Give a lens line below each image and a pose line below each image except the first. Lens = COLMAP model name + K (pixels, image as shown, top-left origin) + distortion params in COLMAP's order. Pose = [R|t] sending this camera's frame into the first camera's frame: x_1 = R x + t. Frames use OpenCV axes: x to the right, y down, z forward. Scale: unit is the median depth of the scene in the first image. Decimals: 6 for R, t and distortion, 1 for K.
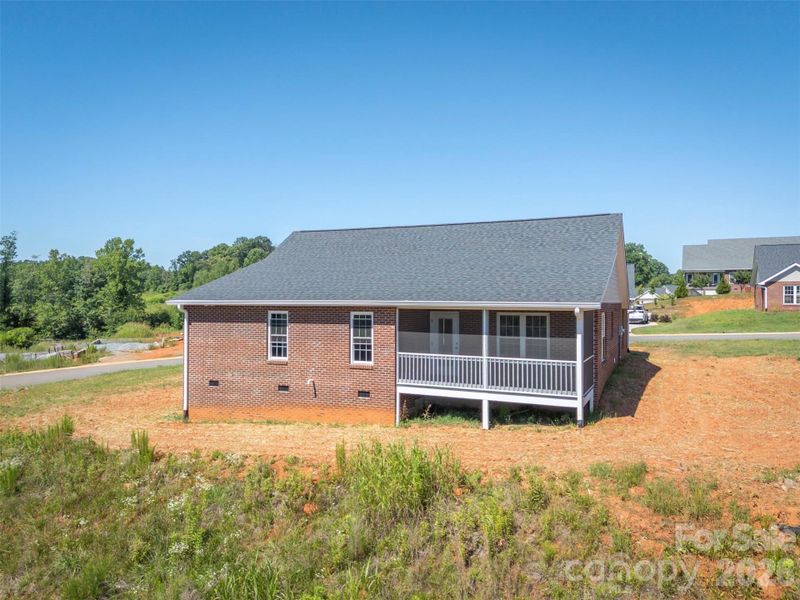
lens RADIAL K [[593.6, 0, 400.0], [0, 593.6, 300.0], [0, 0, 1]] dist [0.007671, -0.001084]
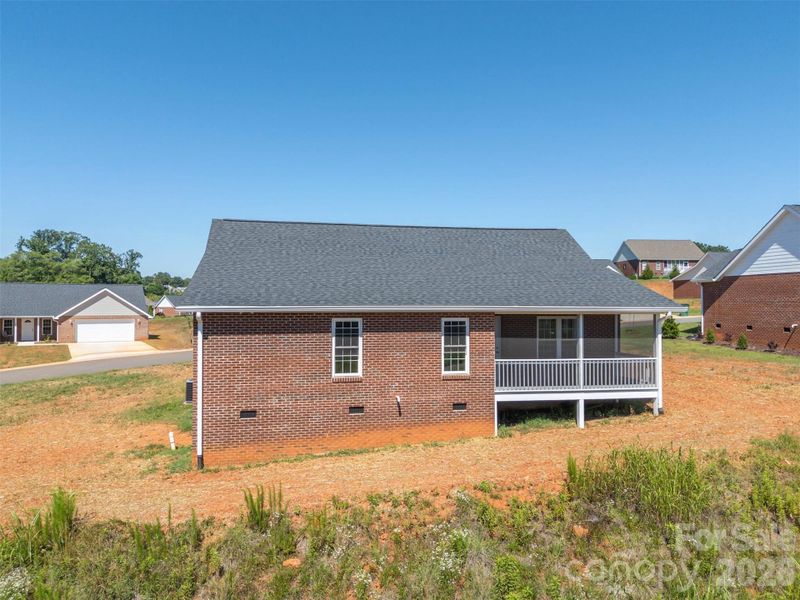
lens RADIAL K [[593.6, 0, 400.0], [0, 593.6, 300.0], [0, 0, 1]] dist [0.007671, -0.001084]
pose [[0.817132, 0.002856, 0.576443, -0.664186], [0.000681, 0.999982, -0.005919, -0.002584], [-0.576450, 0.005229, 0.817116, 0.288650]]
